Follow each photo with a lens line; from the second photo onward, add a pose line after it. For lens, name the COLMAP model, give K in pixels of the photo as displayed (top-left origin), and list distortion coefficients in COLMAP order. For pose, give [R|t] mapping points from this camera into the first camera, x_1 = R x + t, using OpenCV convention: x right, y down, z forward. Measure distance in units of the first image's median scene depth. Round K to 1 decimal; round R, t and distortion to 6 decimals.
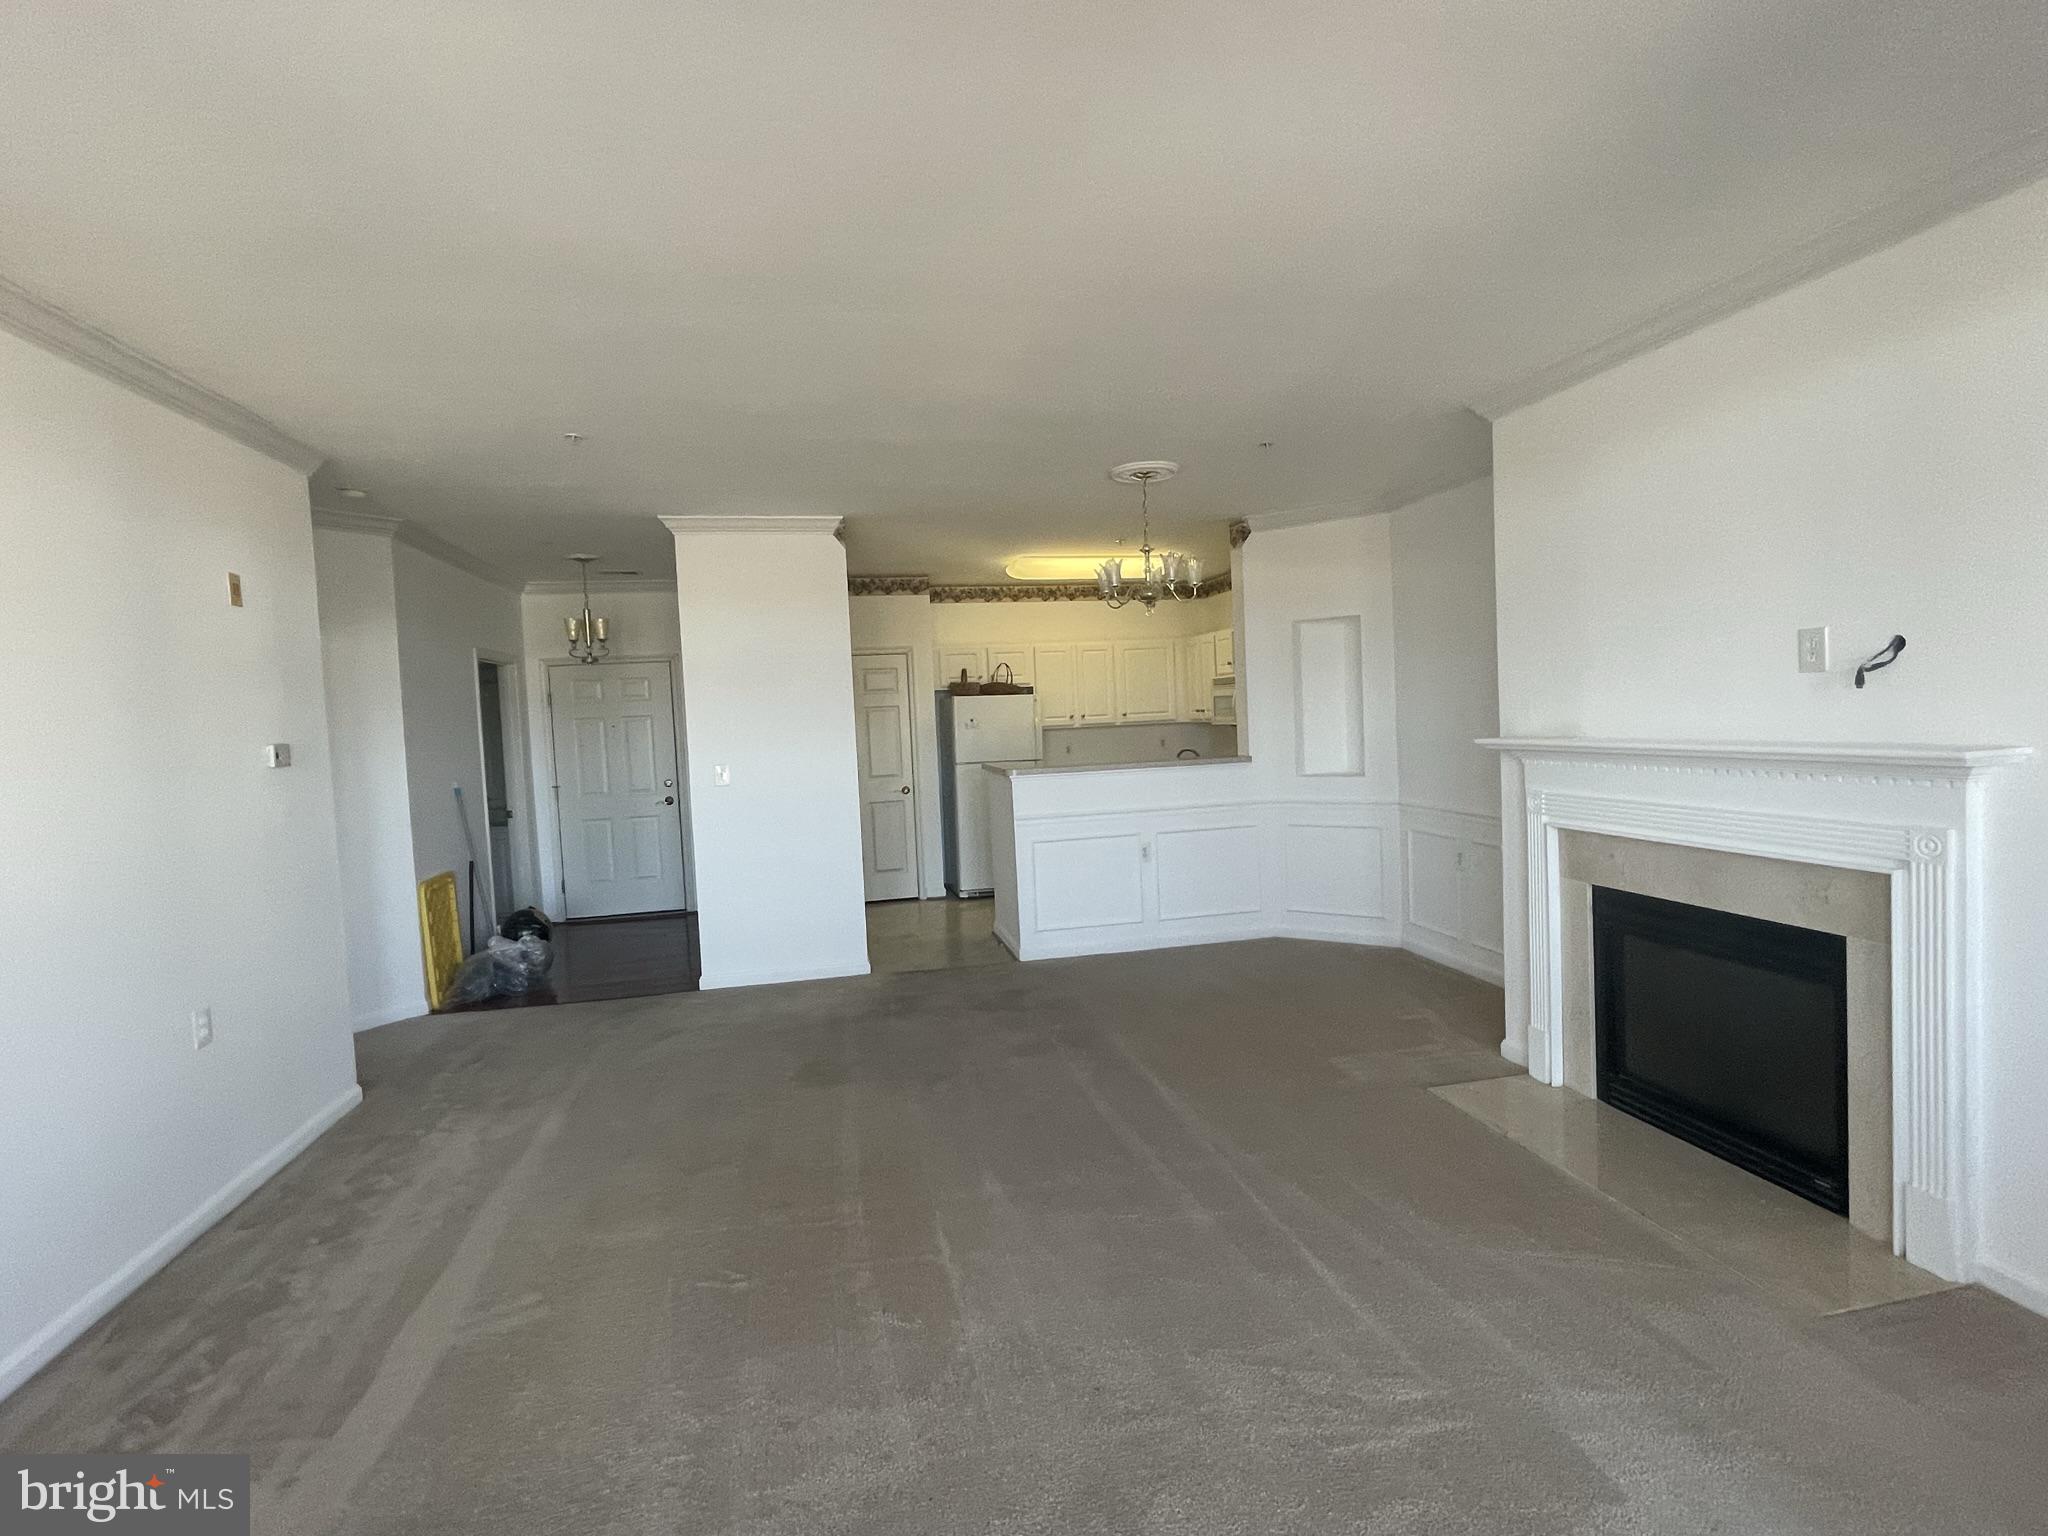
lens RADIAL K [[1000.0, 0, 1027.0], [0, 1000.0, 763.3], [0, 0, 1]] dist [0.000238, -0.000675]
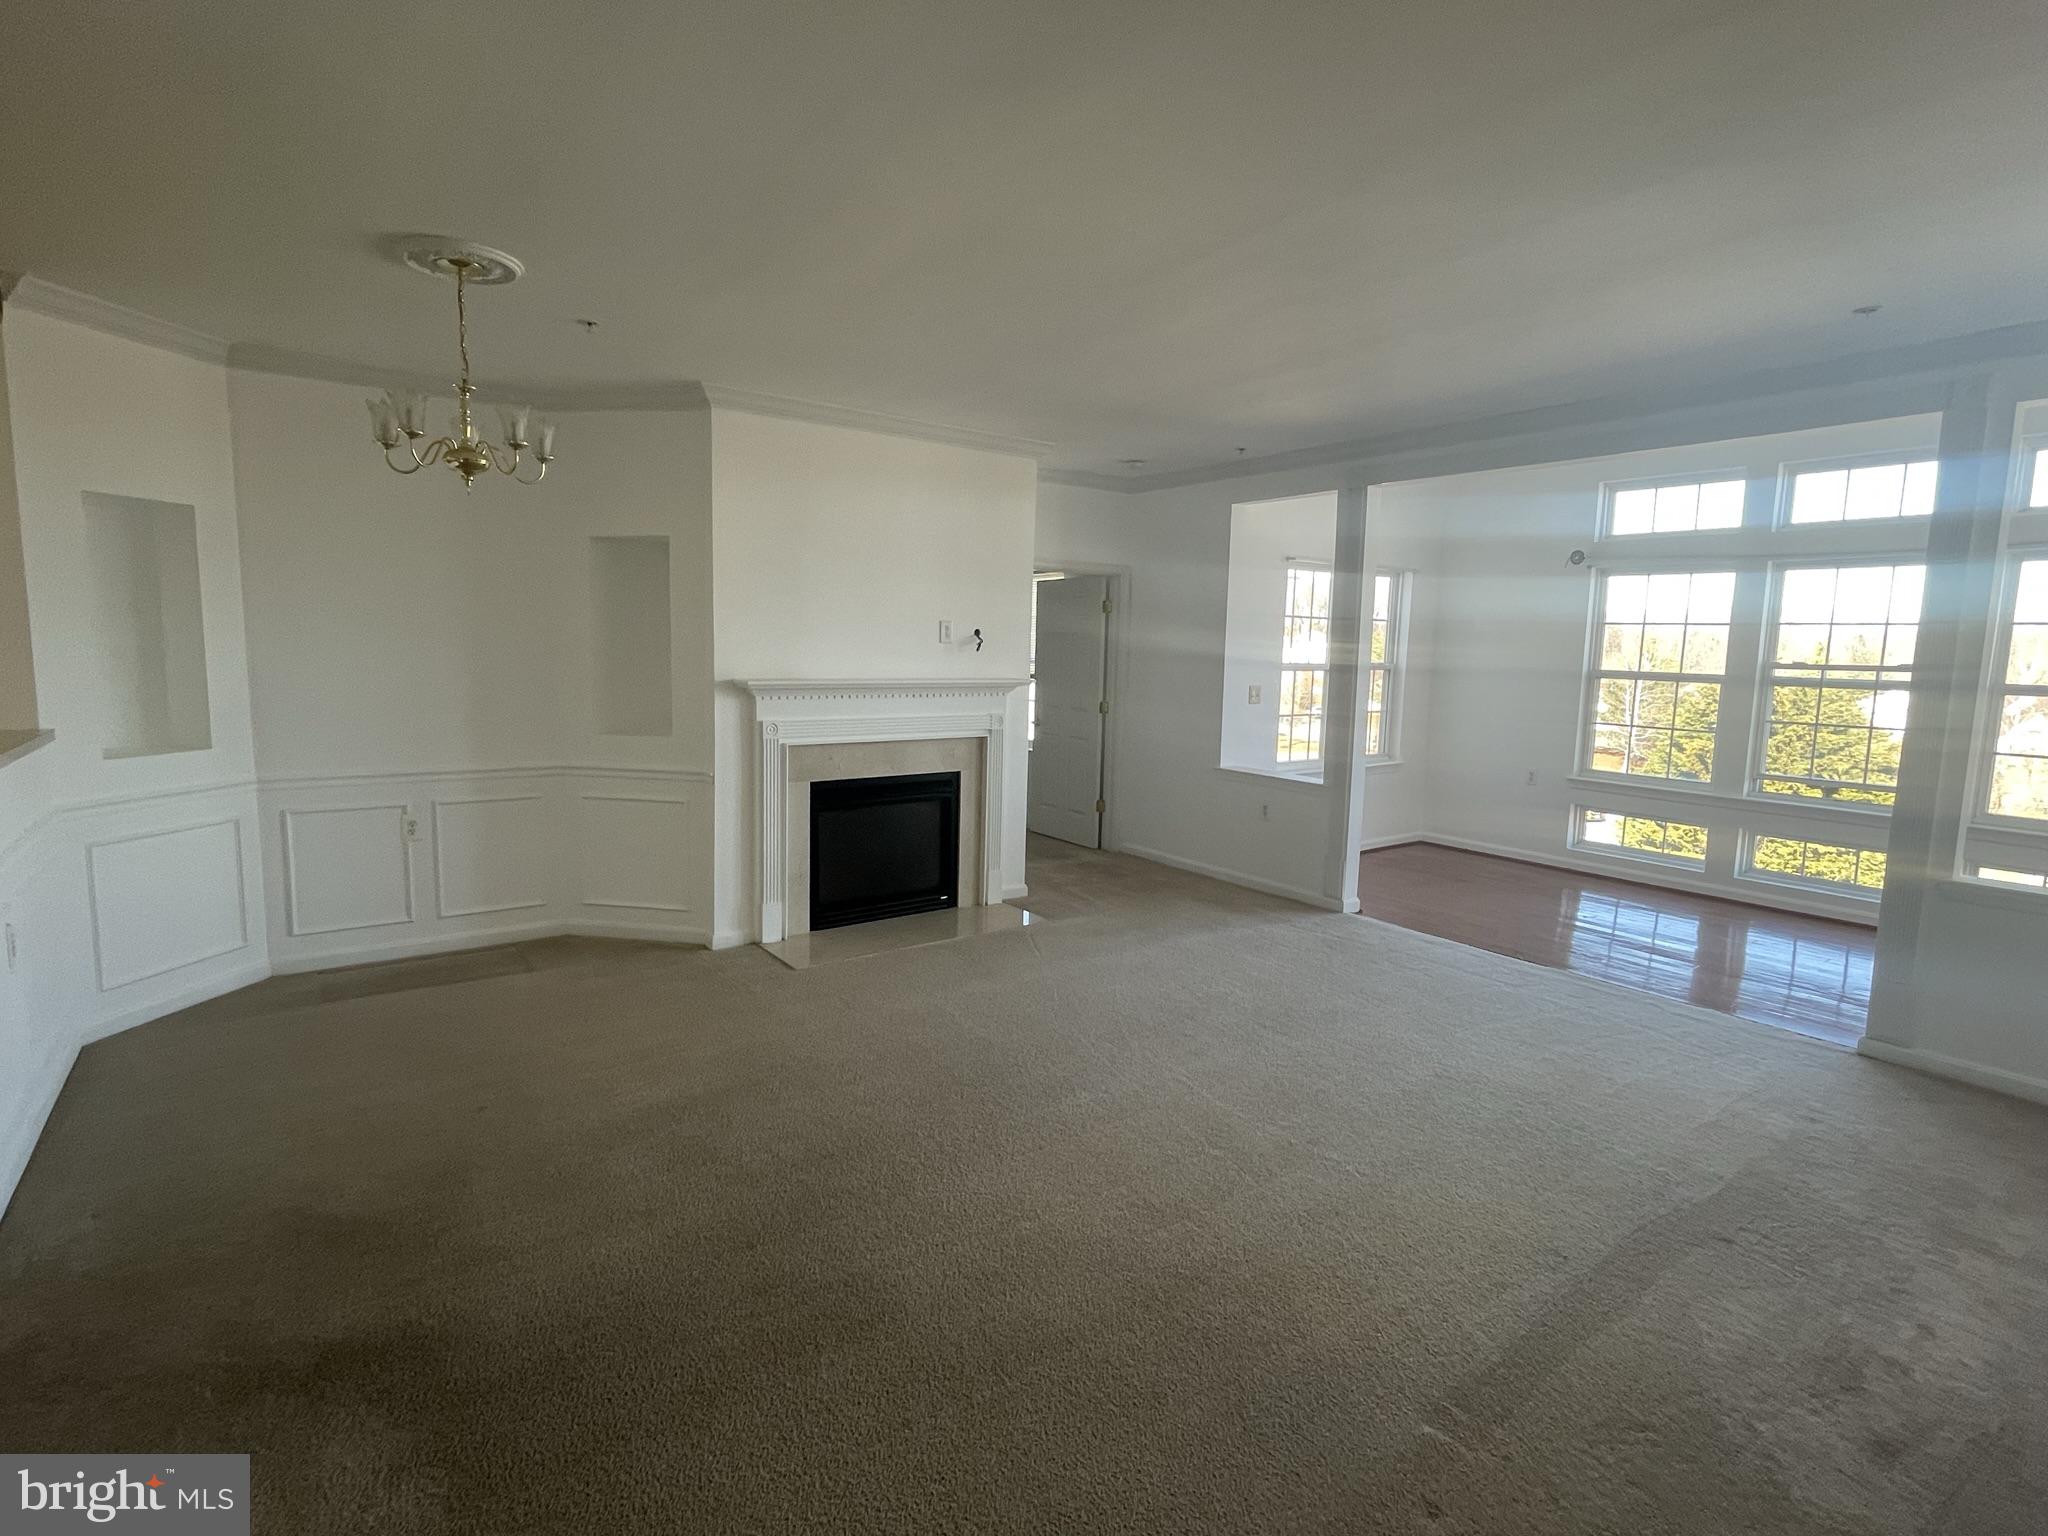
lens RADIAL K [[1000.0, 0, 1022.8], [0, 1000.0, 762.4], [0, 0, 1]] dist [0.000238, -0.000675]
pose [[-0.421711, -0.071861, 0.903878, -0.863536], [0.044621, 0.994002, 0.099845, -0.035542], [-0.905632, 0.082438, -0.415975, 1.339173]]
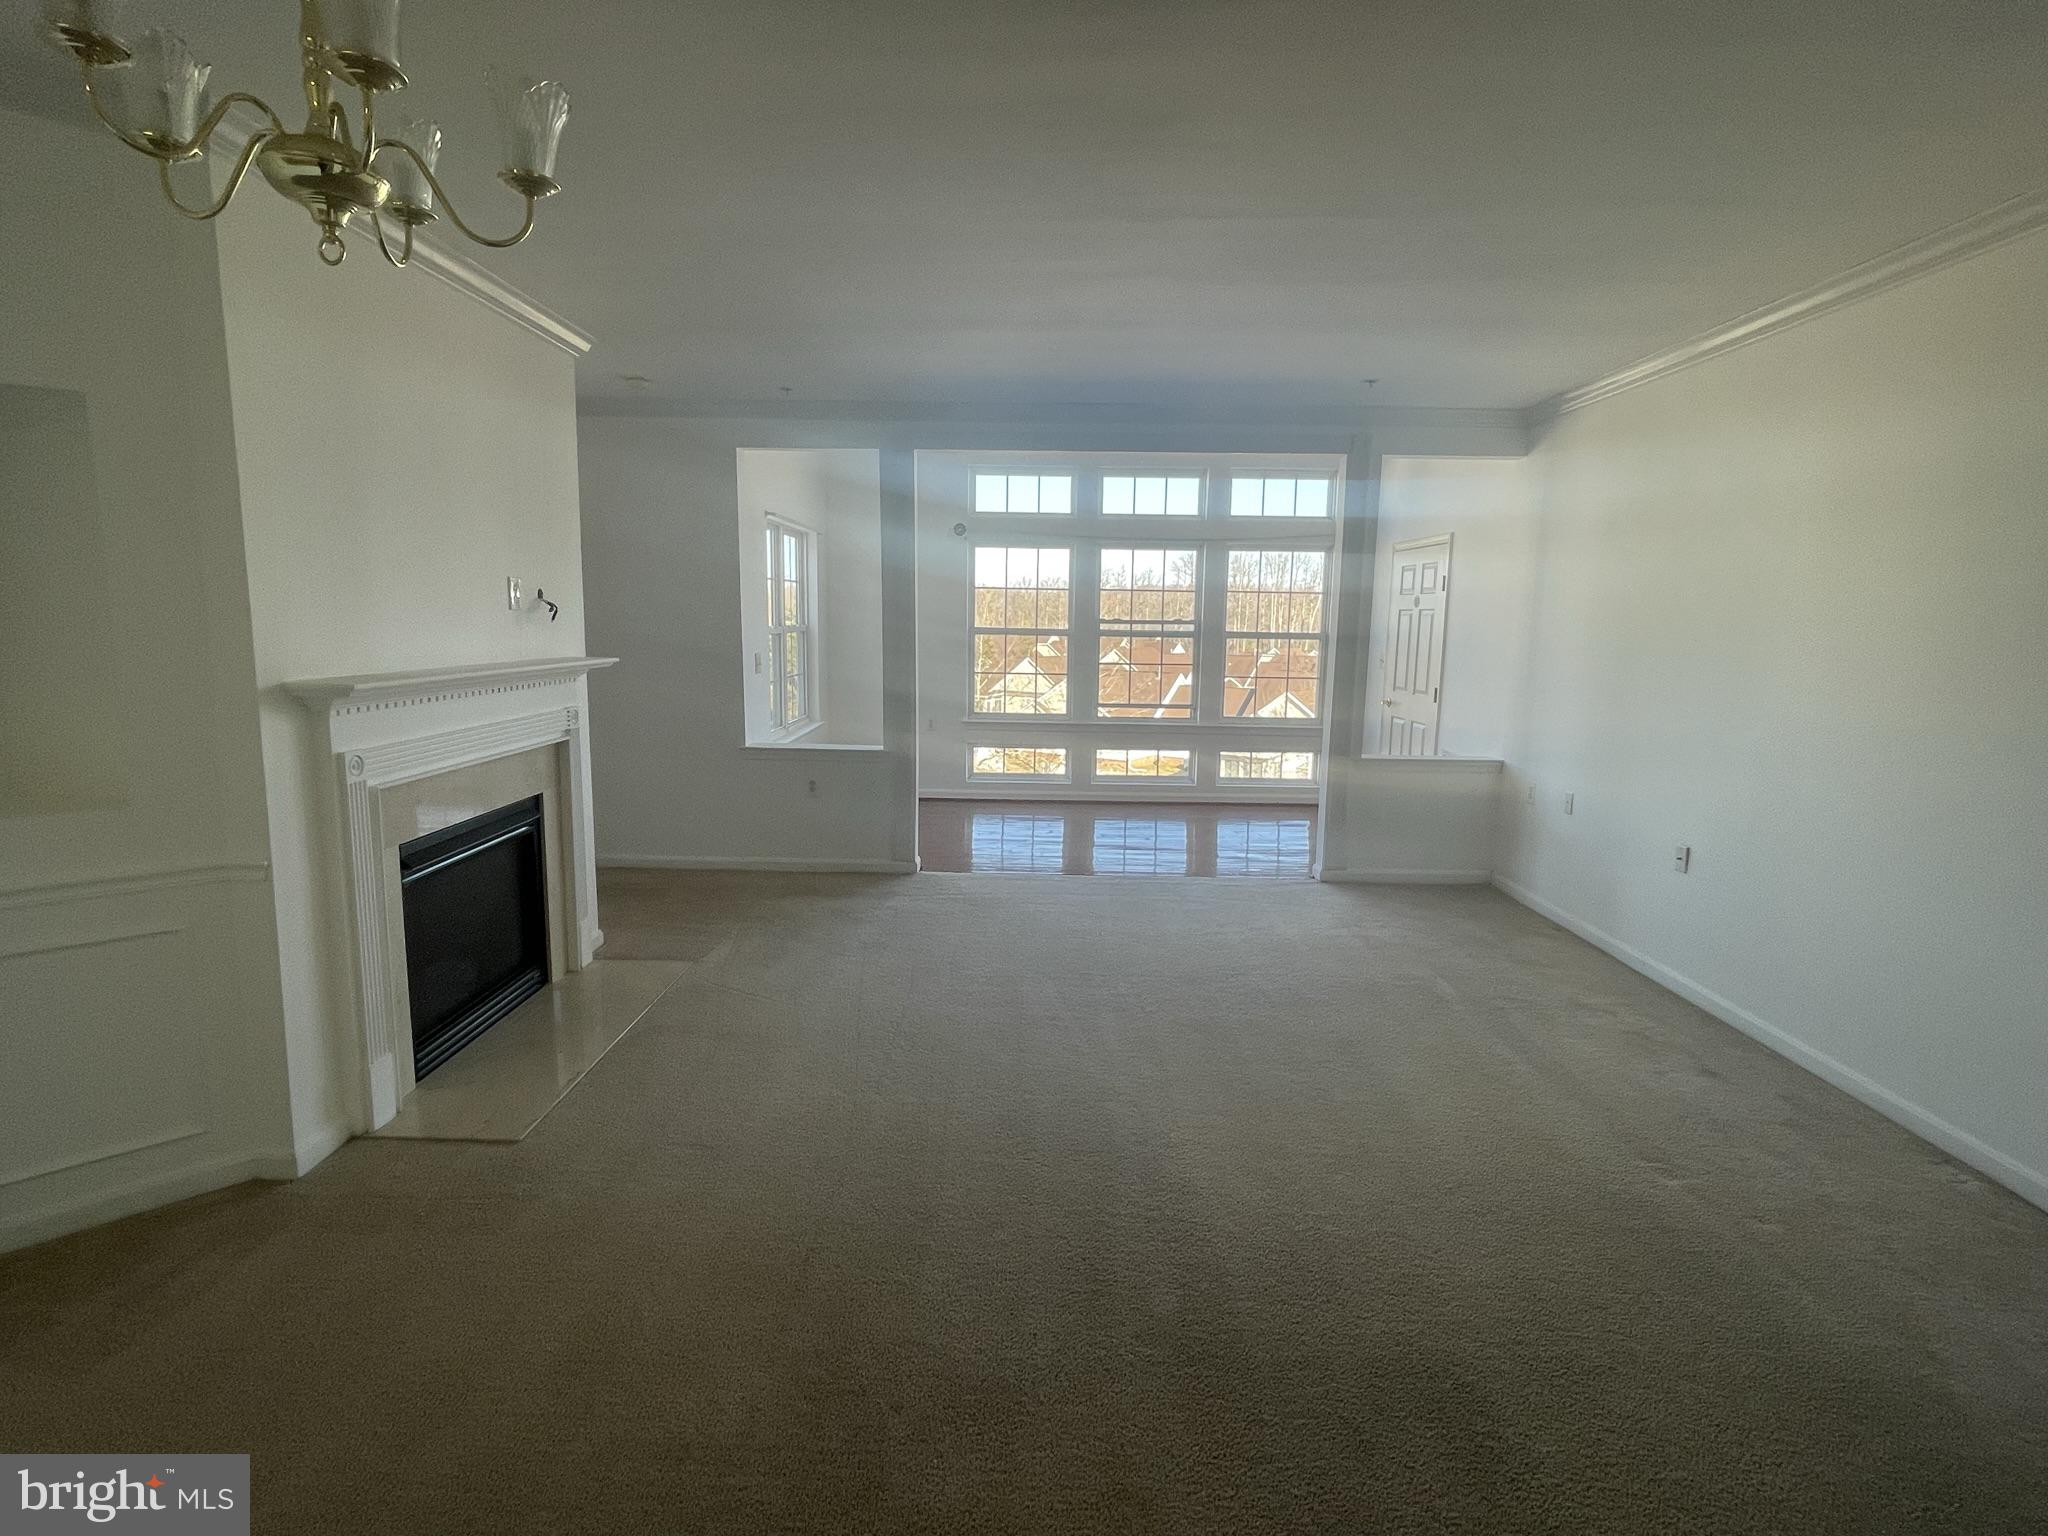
lens RADIAL K [[1000.0, 0, 1024.2], [0, 1000.0, 763.3], [0, 0, 1]] dist [0.000238, -0.000675]
pose [[-0.977032, 0.000679, 0.213090, -0.146106], [0.041322, 0.981617, 0.186335, -0.086569], [-0.209046, 0.190860, -0.959100, 1.727172]]
